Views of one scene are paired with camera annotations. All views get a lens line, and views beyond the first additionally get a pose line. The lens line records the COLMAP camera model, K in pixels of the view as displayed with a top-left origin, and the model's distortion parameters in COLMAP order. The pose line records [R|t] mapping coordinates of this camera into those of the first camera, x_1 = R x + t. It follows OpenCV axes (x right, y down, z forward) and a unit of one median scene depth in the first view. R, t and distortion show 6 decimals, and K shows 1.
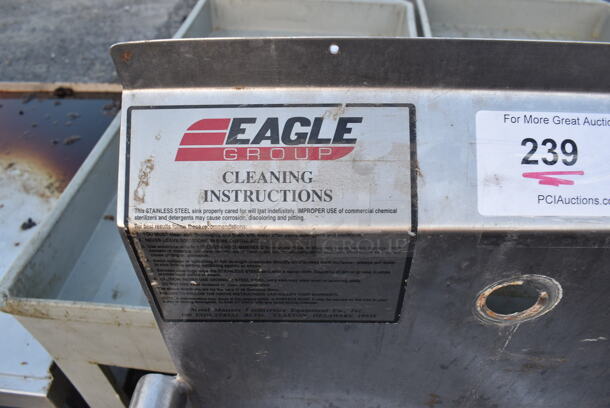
lens RADIAL K [[472.3, 0, 303.1], [0, 472.3, 201.4], [0, 0, 1]] dist [-0.095333, 0.010085]
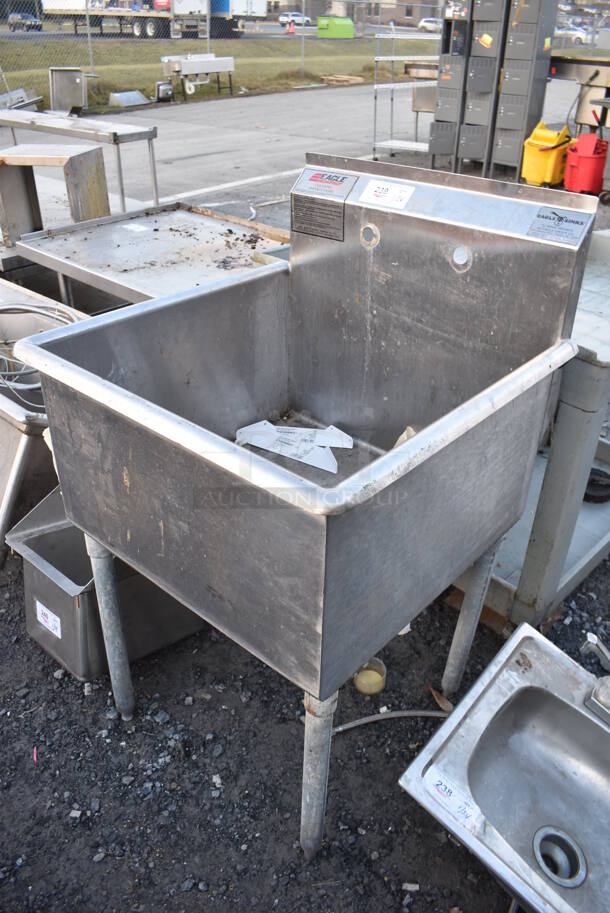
lens RADIAL K [[706.8, 0, 307.2], [0, 706.8, 457.4], [0, 0, 1]] dist [-0.095333, 0.010085]
pose [[0.773688, 0.357672, -0.522952, 2.155161], [-0.449567, 0.891530, -0.055358, 1.378134], [0.446427, 0.277931, 0.850563, -2.020803]]
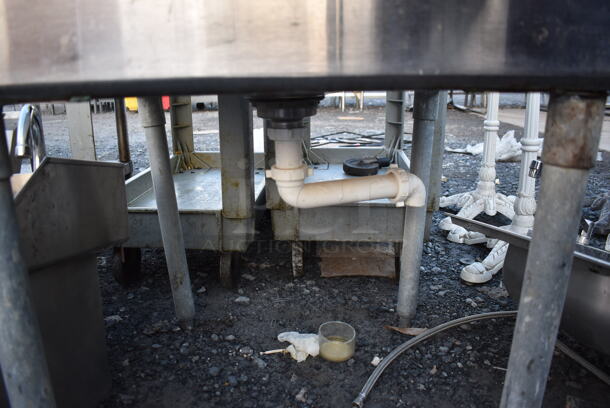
lens RADIAL K [[472.3, 0, 305.2], [0, 472.3, 204.0], [0, 0, 1]] dist [-0.095333, 0.010085]
pose [[0.998701, -0.013112, 0.049248, 0.519270], [0.034413, 0.886263, -0.461902, 2.573910], [-0.037590, 0.462997, 0.885563, -0.448974]]
